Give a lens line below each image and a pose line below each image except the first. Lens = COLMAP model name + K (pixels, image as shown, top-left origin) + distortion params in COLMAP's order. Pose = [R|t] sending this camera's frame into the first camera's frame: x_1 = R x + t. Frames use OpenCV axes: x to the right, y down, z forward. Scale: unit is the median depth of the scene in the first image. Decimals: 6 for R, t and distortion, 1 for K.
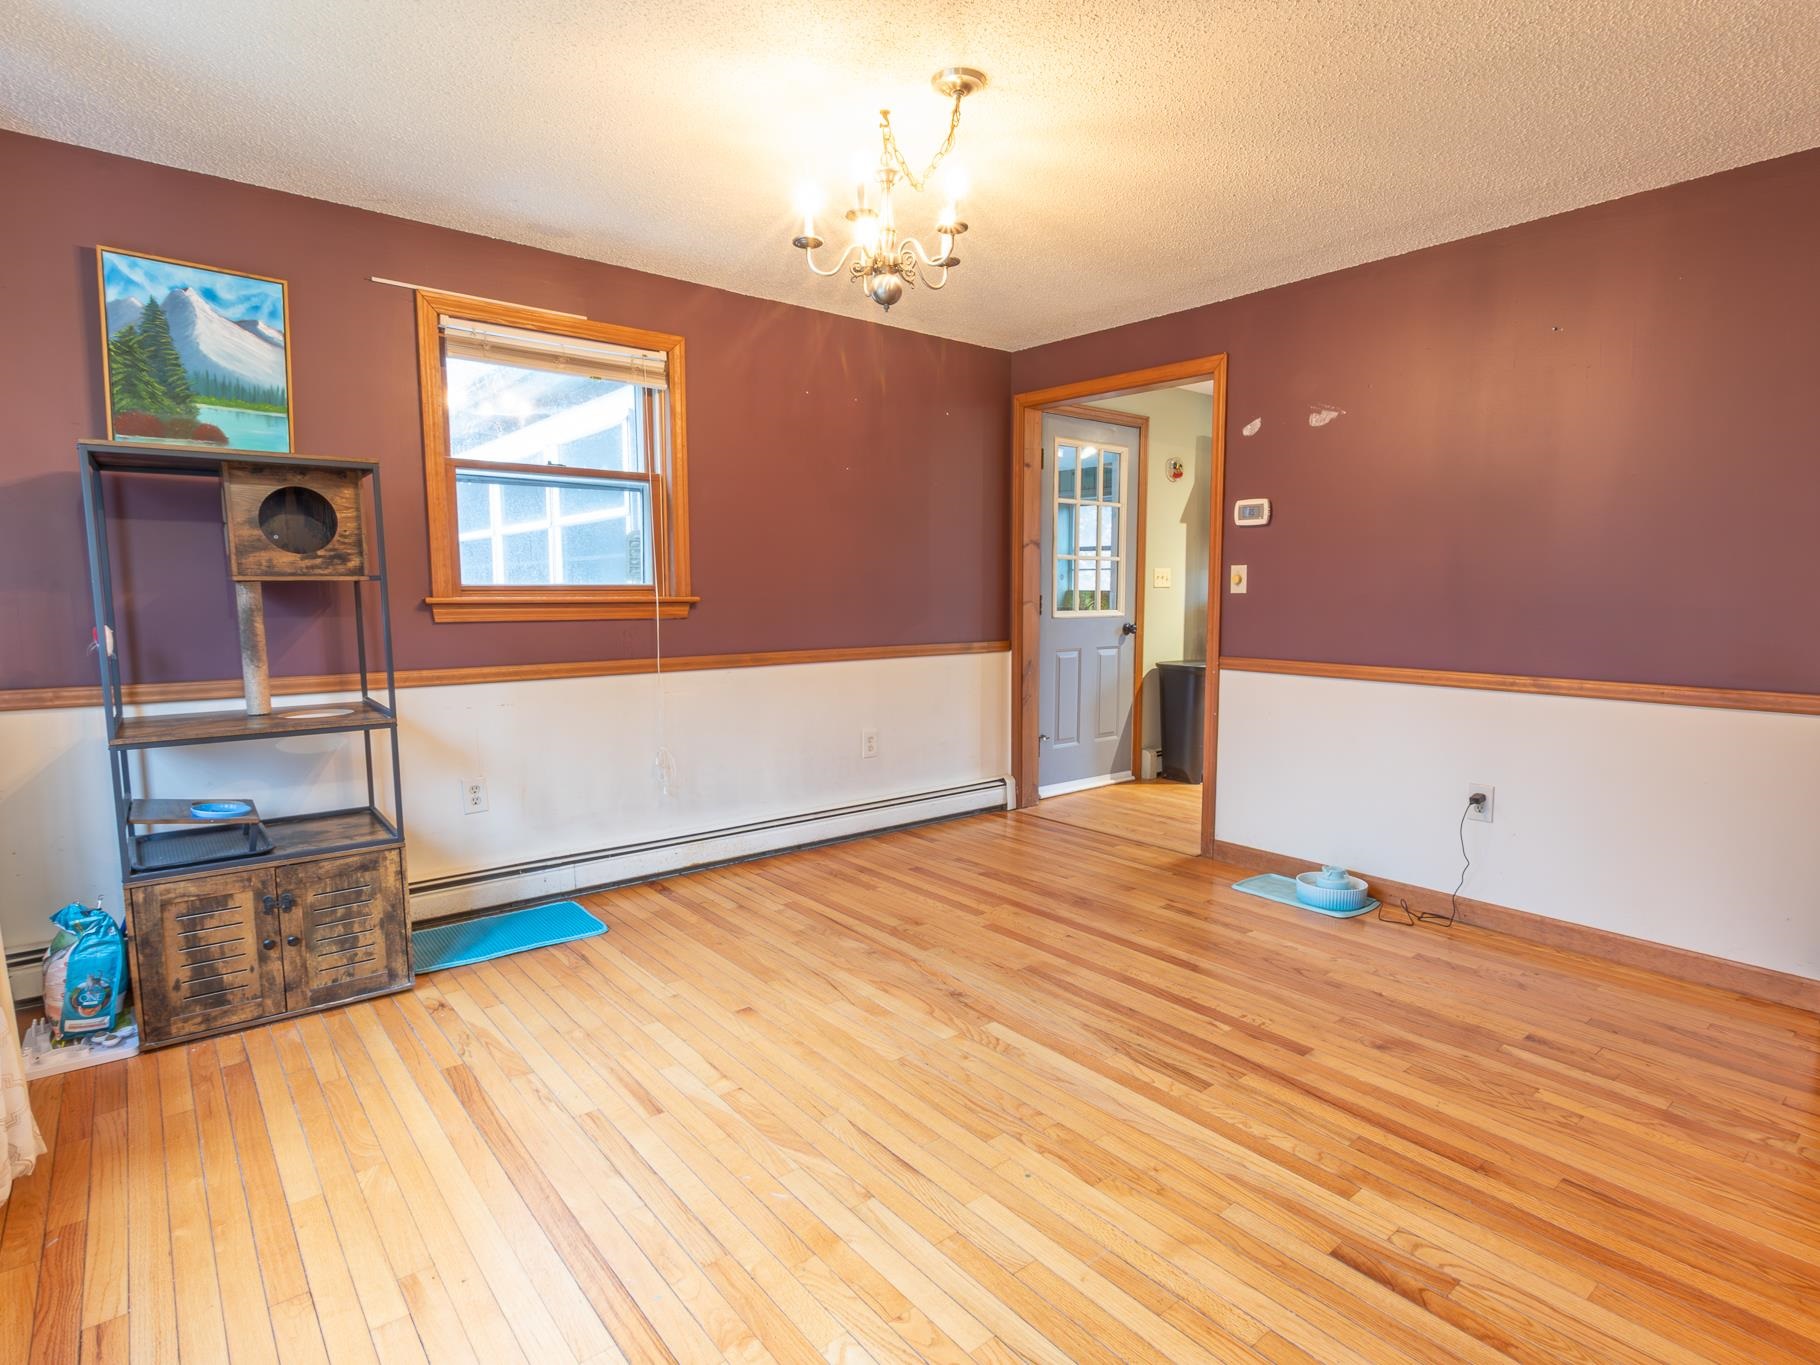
lens RADIAL K [[931.2, 0, 916.4], [0, 931.2, 686.6], [0, 0, 1]] dist [-0.001018, 0.000757]
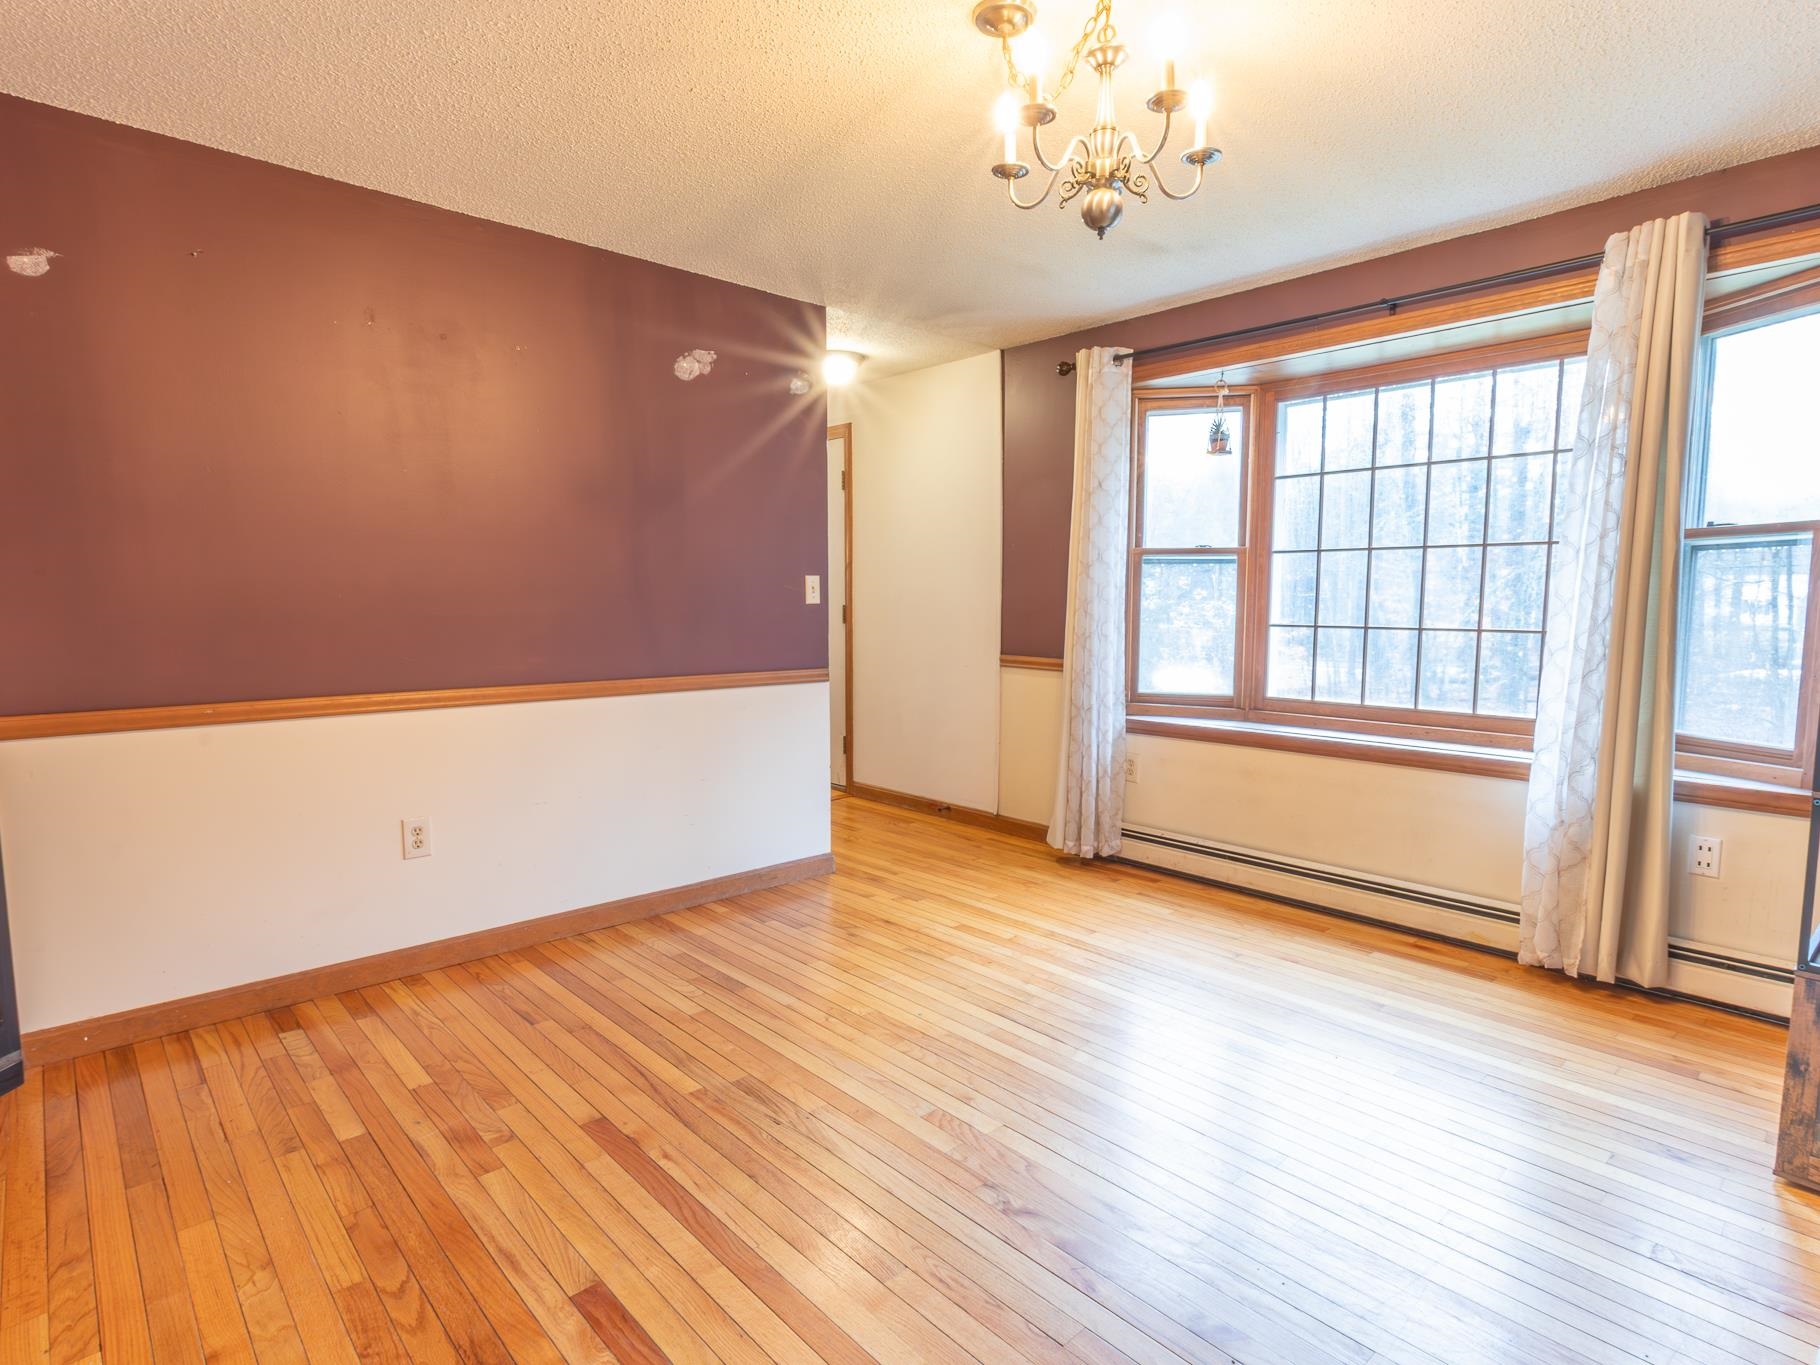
lens RADIAL K [[931.2, 0, 916.4], [0, 931.2, 686.6], [0, 0, 1]] dist [-0.001018, 0.000757]
pose [[-0.998403, 0.003521, -0.056382, 0.170805], [-0.007952, 0.979360, 0.201966, -0.206263], [0.055930, 0.202091, -0.977768, 1.910707]]
